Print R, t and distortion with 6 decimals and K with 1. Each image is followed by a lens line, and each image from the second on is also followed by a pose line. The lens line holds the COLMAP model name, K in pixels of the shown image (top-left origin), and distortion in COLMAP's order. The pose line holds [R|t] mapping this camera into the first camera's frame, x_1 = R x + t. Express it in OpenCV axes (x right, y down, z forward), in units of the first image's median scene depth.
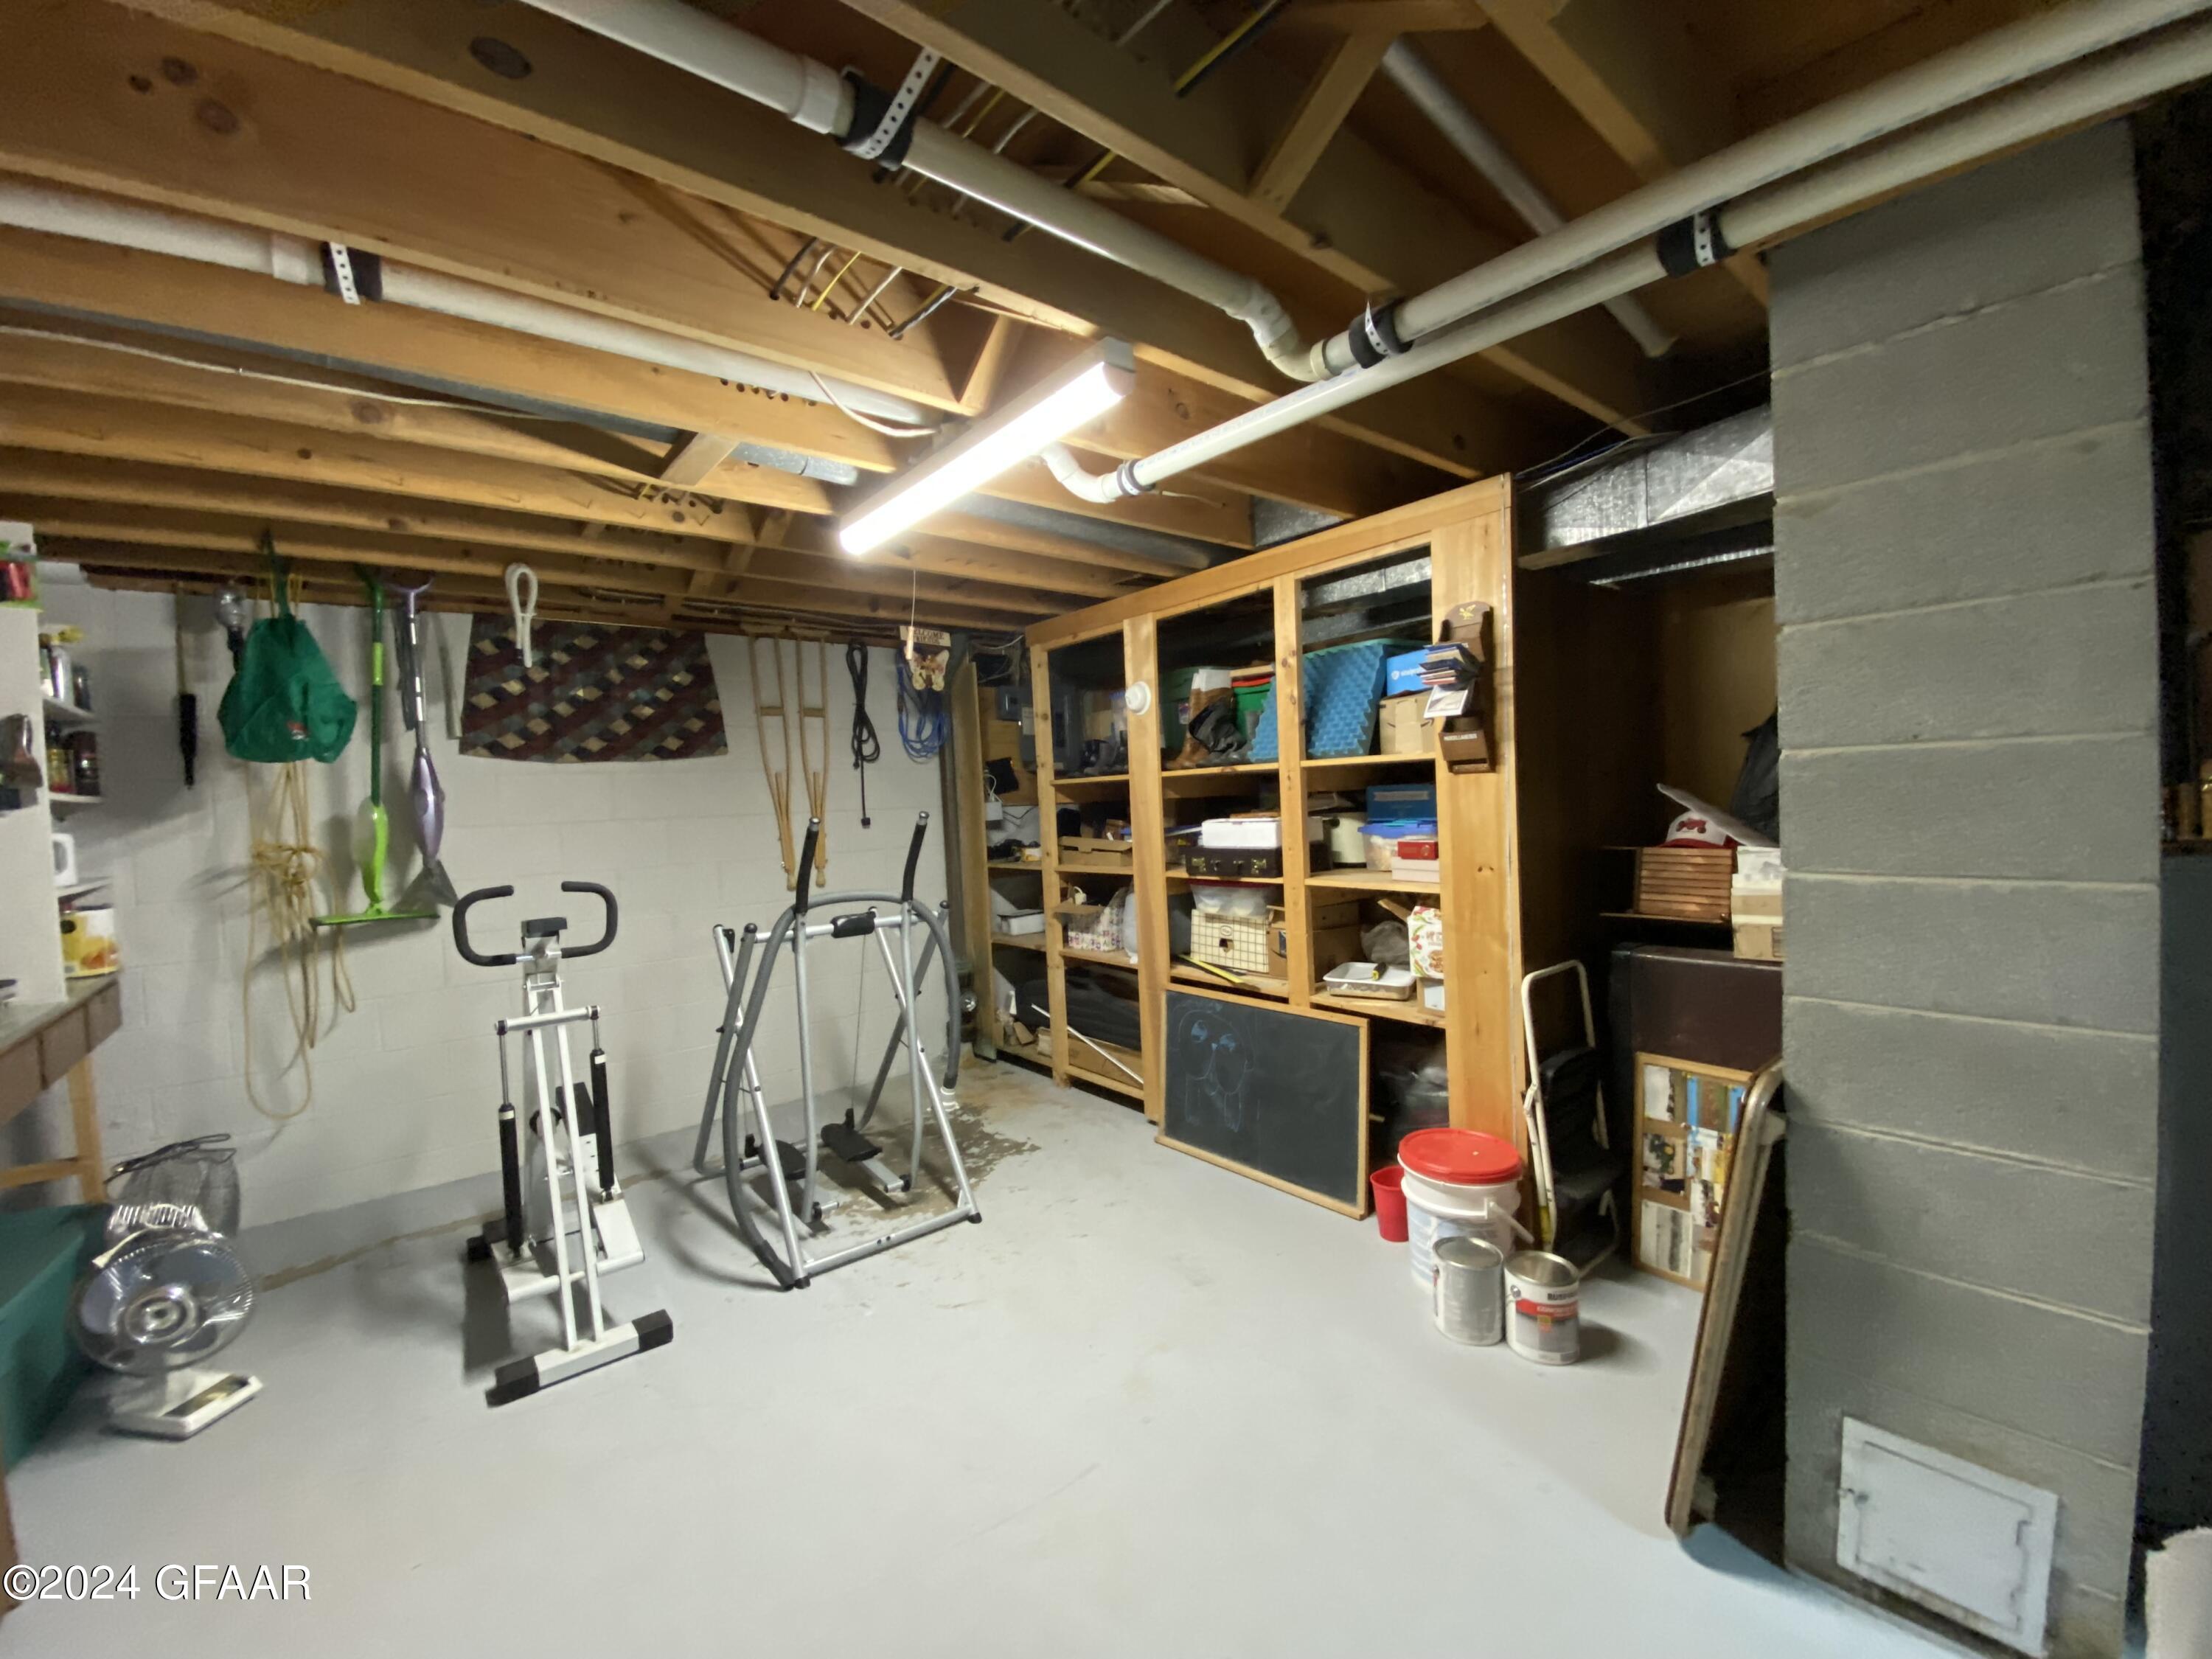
lens RADIAL K [[904.8, 0, 1104.0], [0, 904.8, 822.4], [0, 0, 1]] dist [0.050469, -0.029205]
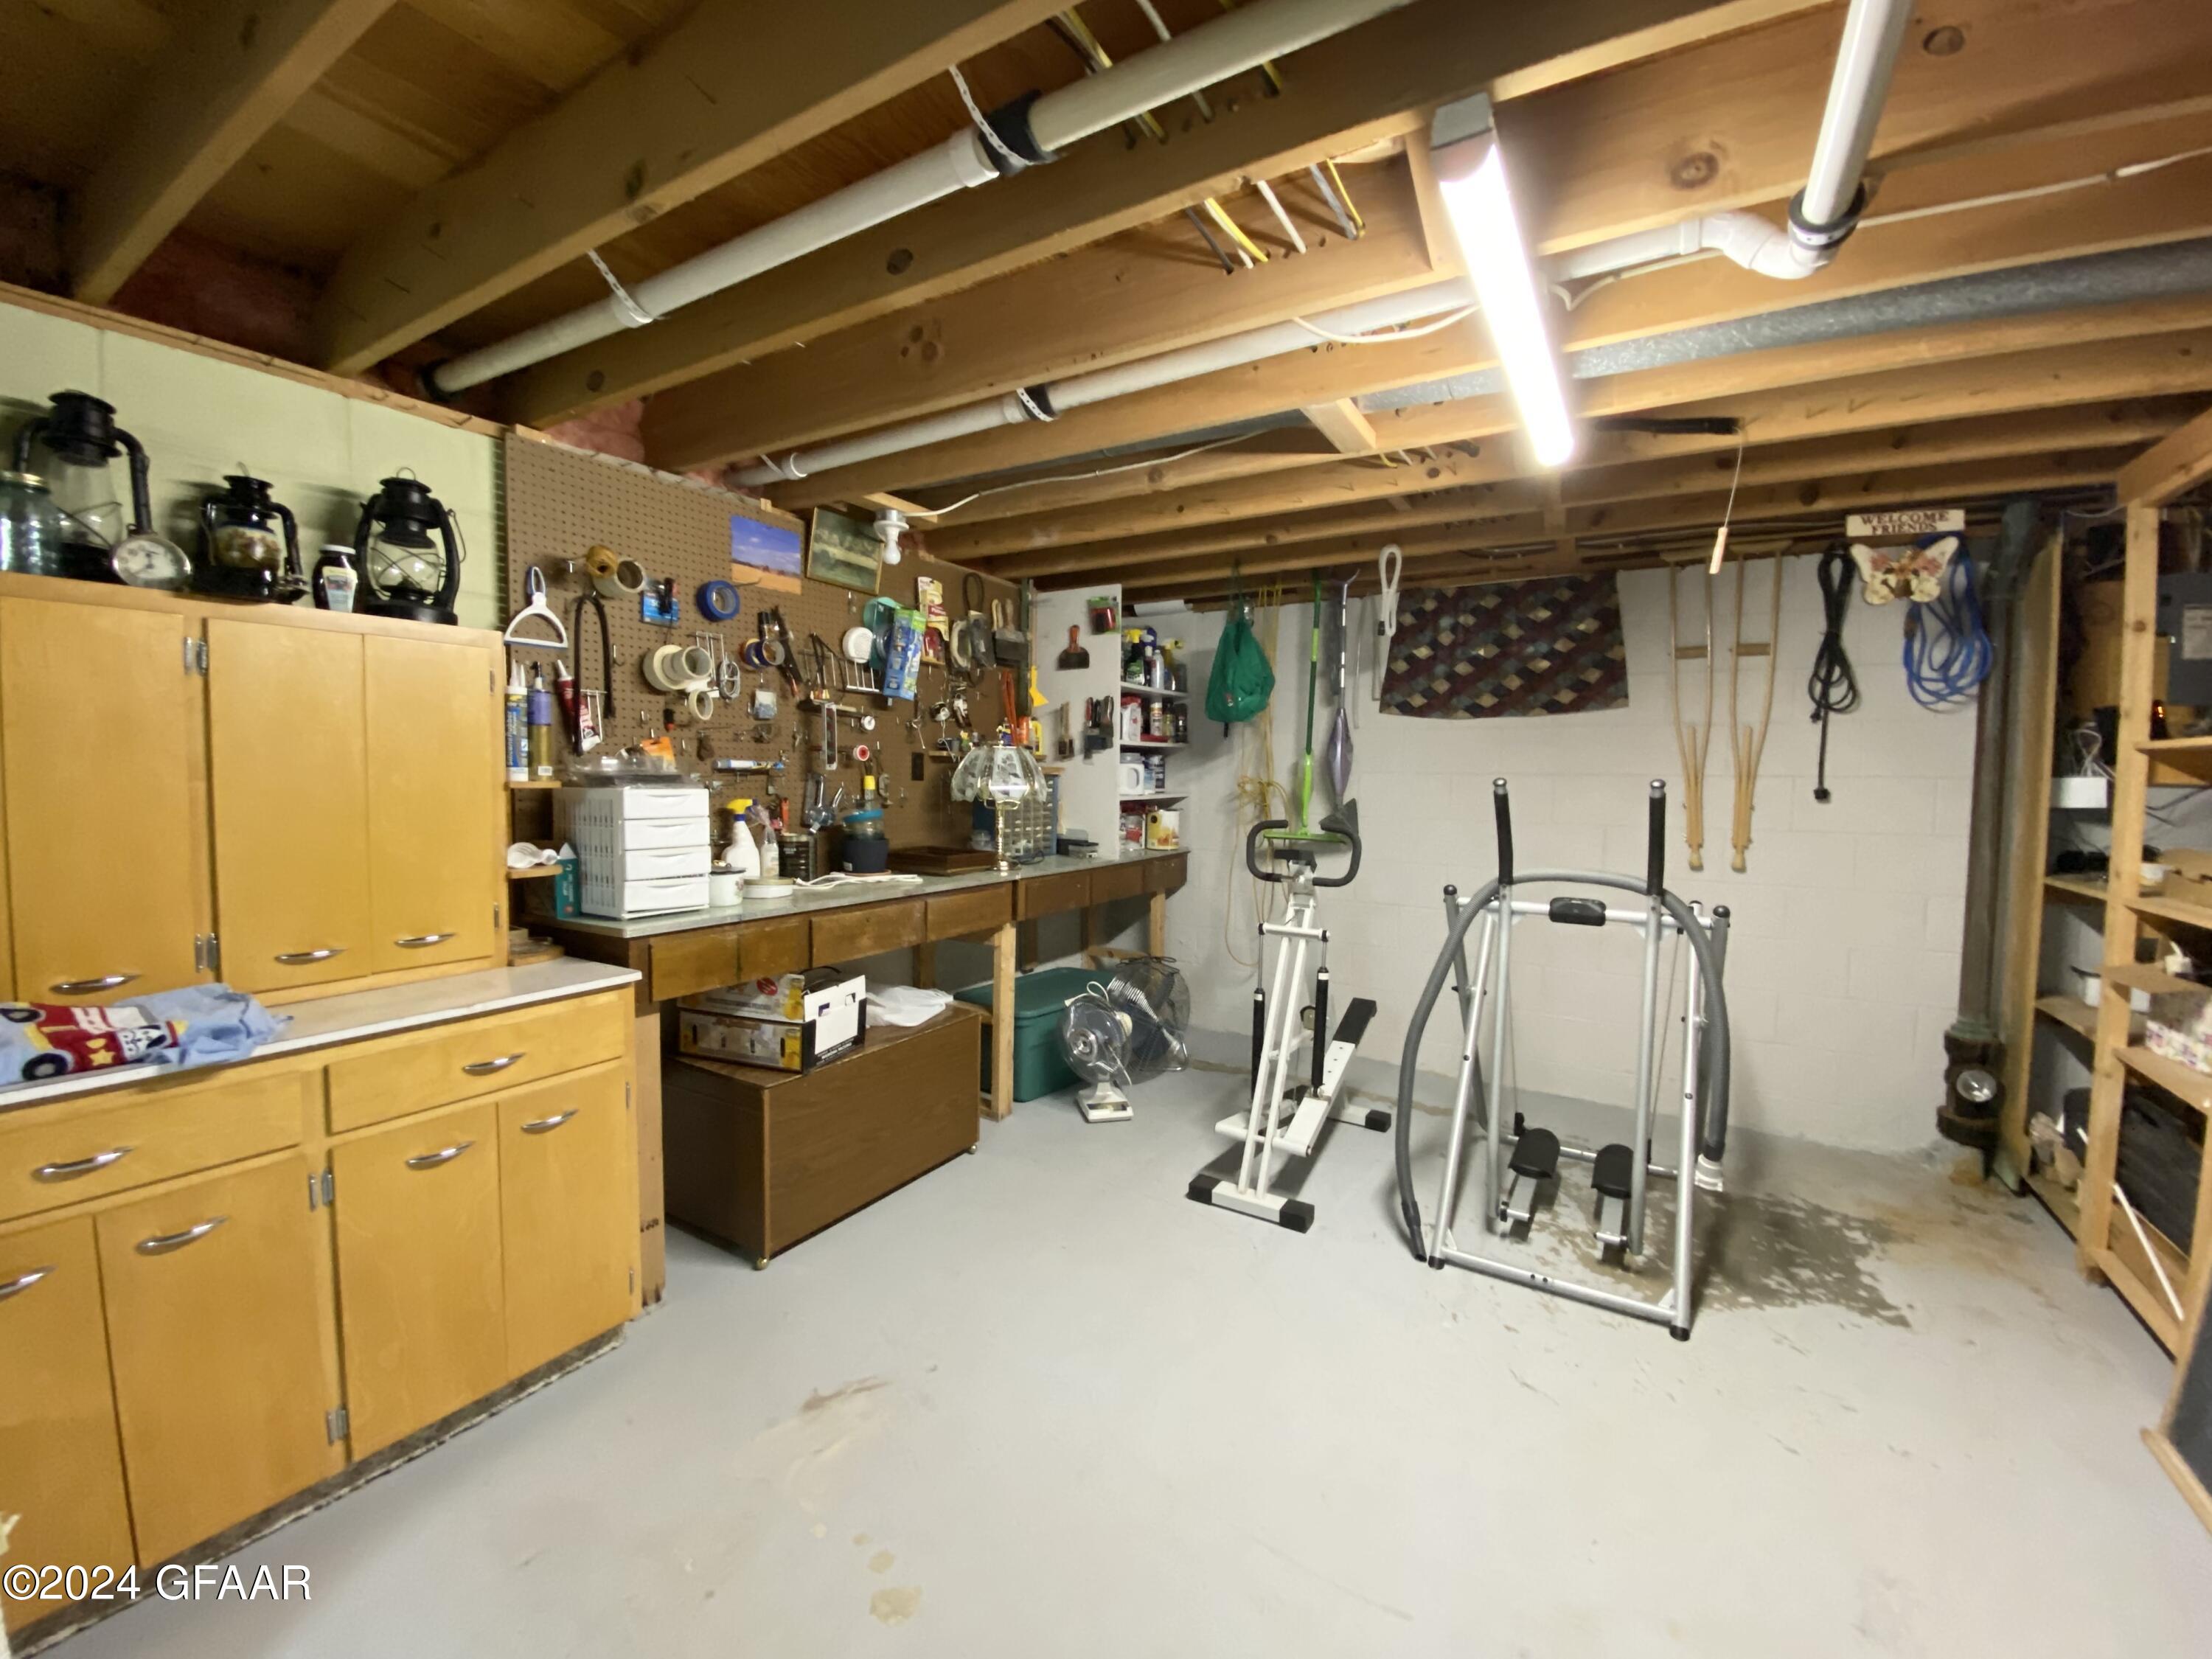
lens RADIAL K [[904.8, 0, 1104.0], [0, 904.8, 822.4], [0, 0, 1]] dist [0.050469, -0.029205]
pose [[0.341469, 0.099623, -0.934599, 0.301193], [-0.052249, 0.994841, 0.086954, -0.015685], [0.938440, 0.019140, 0.344912, 0.249666]]
